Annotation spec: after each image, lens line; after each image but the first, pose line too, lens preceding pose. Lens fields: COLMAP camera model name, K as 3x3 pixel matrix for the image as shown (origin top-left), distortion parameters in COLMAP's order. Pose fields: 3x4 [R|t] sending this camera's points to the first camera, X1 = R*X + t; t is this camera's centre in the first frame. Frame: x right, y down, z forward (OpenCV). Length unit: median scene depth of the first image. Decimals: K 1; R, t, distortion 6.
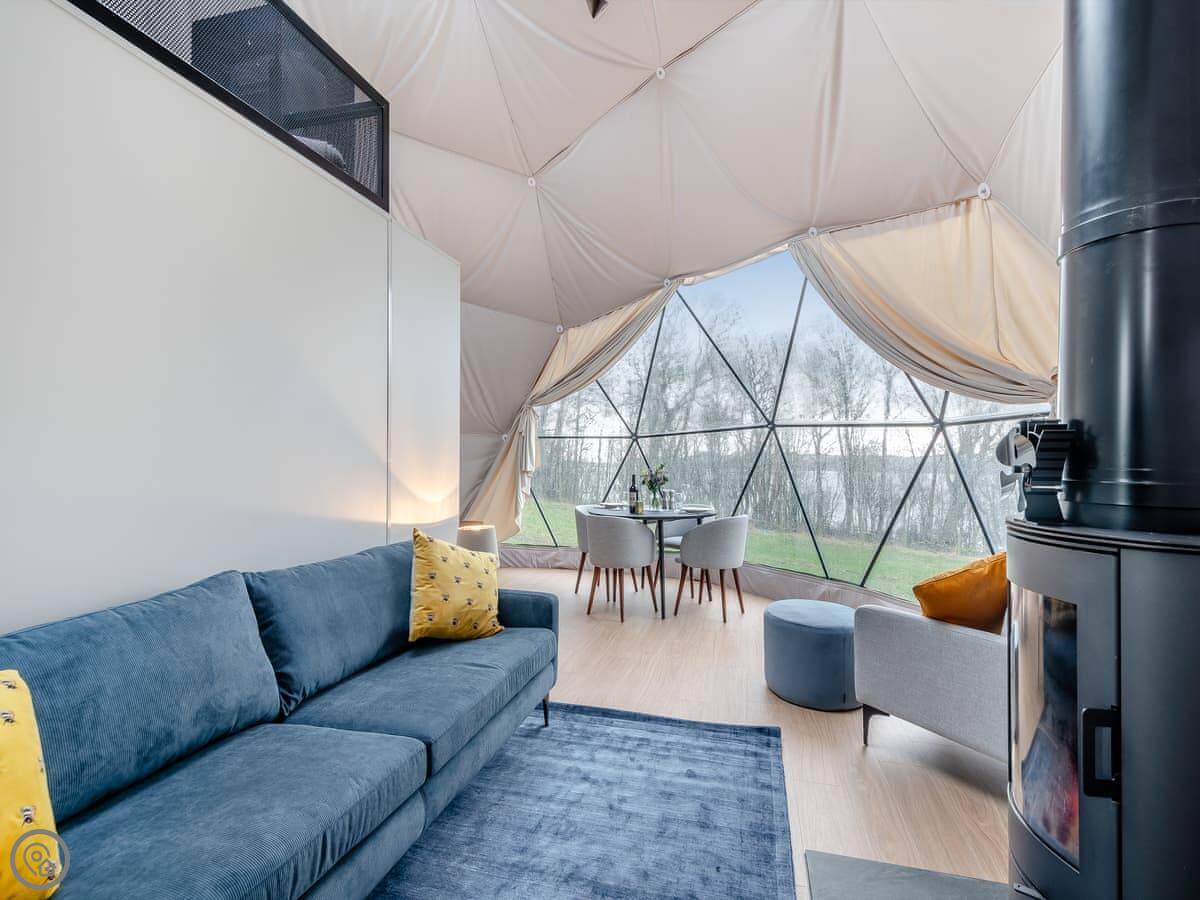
lens RADIAL K [[543.3, 0, 615.7], [0, 543.3, 459.9], [0, 0, 1]] dist [0.003536, -0.000509]
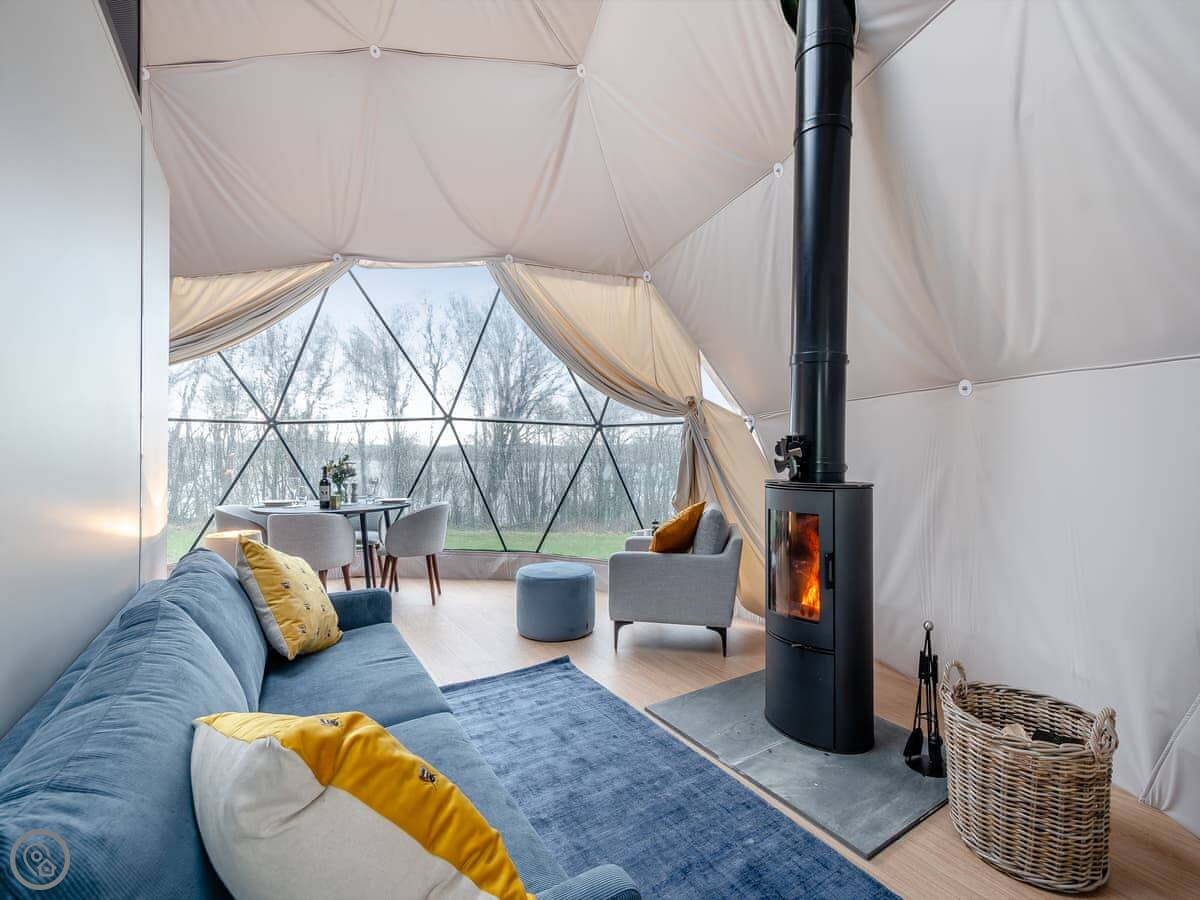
lens RADIAL K [[551.7, 0, 628.0], [0, 551.7, 450.0], [0, 0, 1]] dist [0.023619, -0.000028]
pose [[0.664868, 0.003528, 0.746952, -0.411077], [-0.004741, 0.999989, -0.000503, -0.002708], [-0.746946, -0.003207, 0.664877, 0.002563]]
